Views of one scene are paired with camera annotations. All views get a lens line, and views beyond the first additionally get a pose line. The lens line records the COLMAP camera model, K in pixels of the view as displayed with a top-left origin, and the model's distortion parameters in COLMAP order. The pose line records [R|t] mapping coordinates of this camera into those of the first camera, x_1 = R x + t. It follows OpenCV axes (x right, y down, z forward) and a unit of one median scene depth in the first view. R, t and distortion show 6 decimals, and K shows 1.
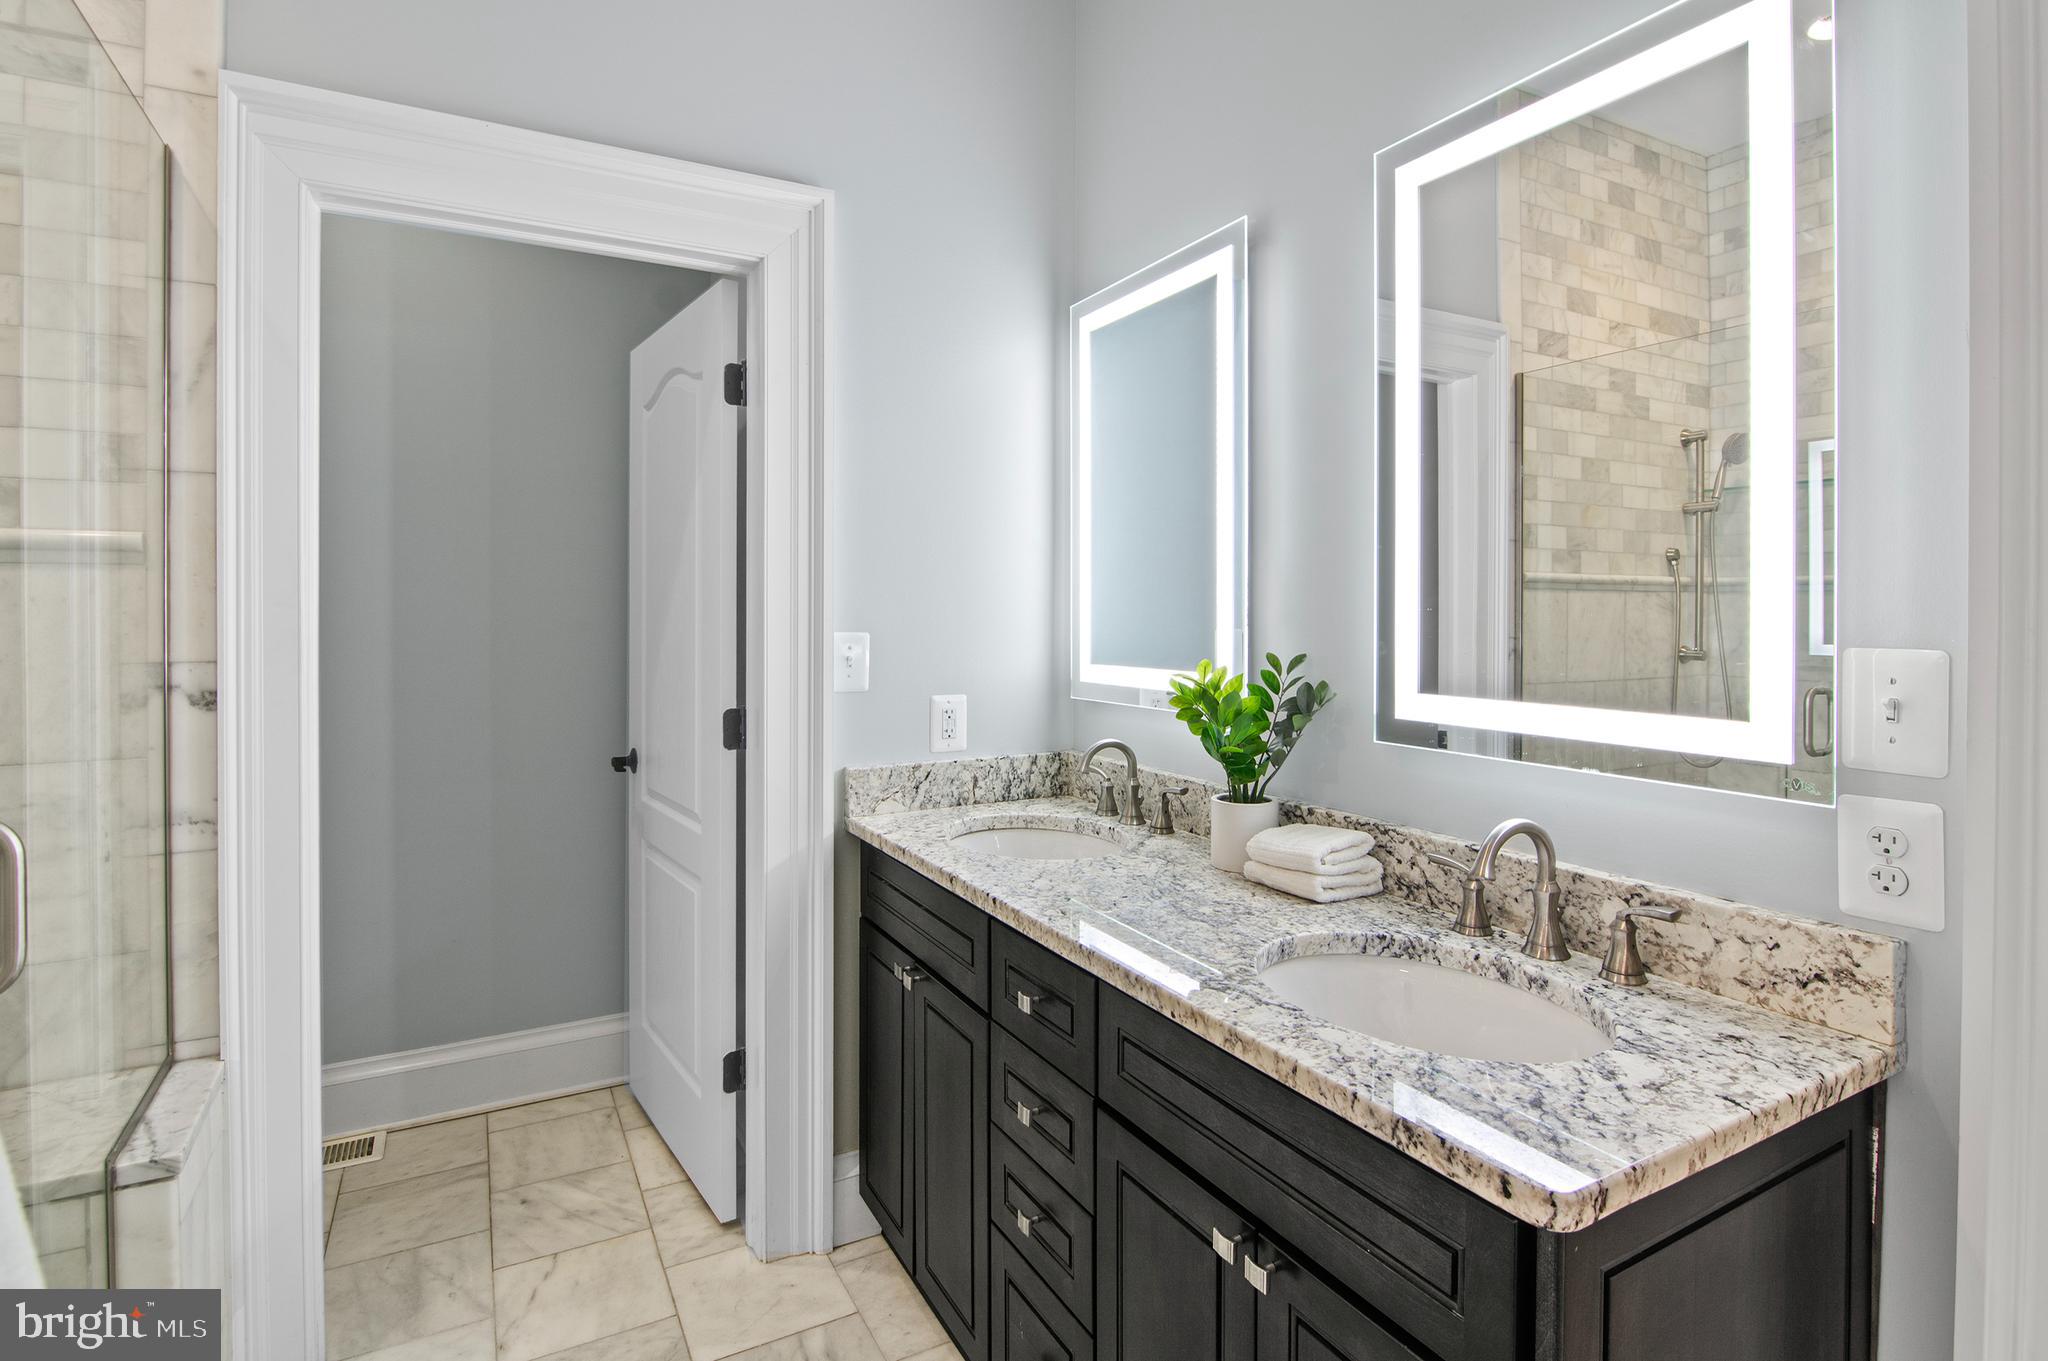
lens RADIAL K [[1021.8, 0, 1027.3], [0, 1021.8, 612.6], [0, 0, 1]] dist [-0.001244, -0.007240]
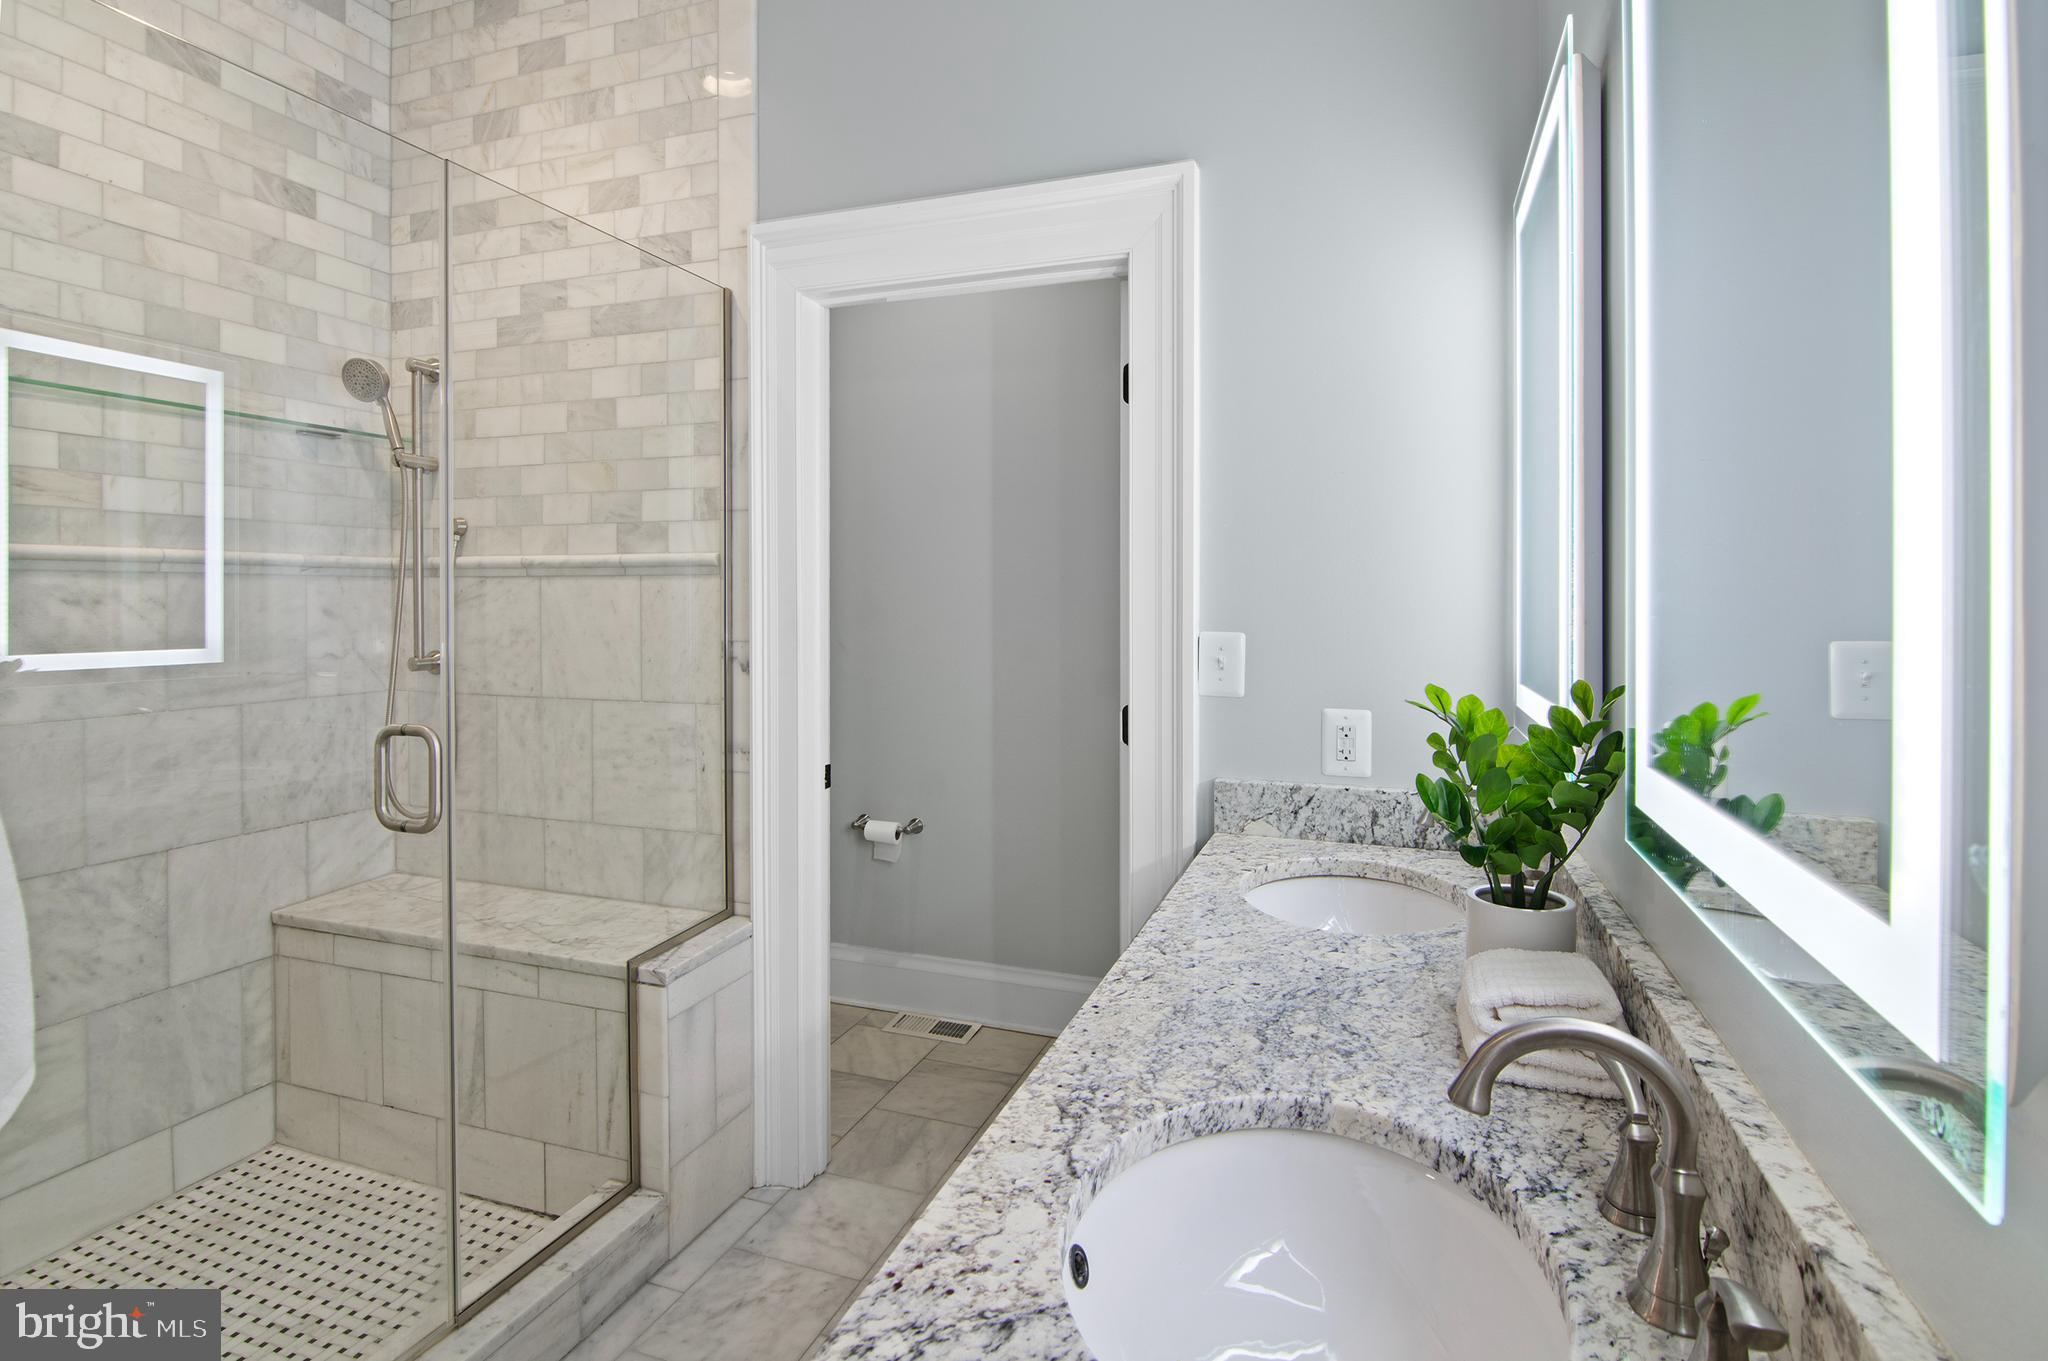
lens RADIAL K [[1022.6, 0, 1024.7], [0, 1022.6, 603.1], [0, 0, 1]] dist [-0.002529, -0.008594]
pose [[0.660985, 0.004477, -0.750385, 0.534822], [-0.005324, 0.999985, 0.001276, -0.009530], [0.750380, 0.003151, 0.660999, 0.341904]]
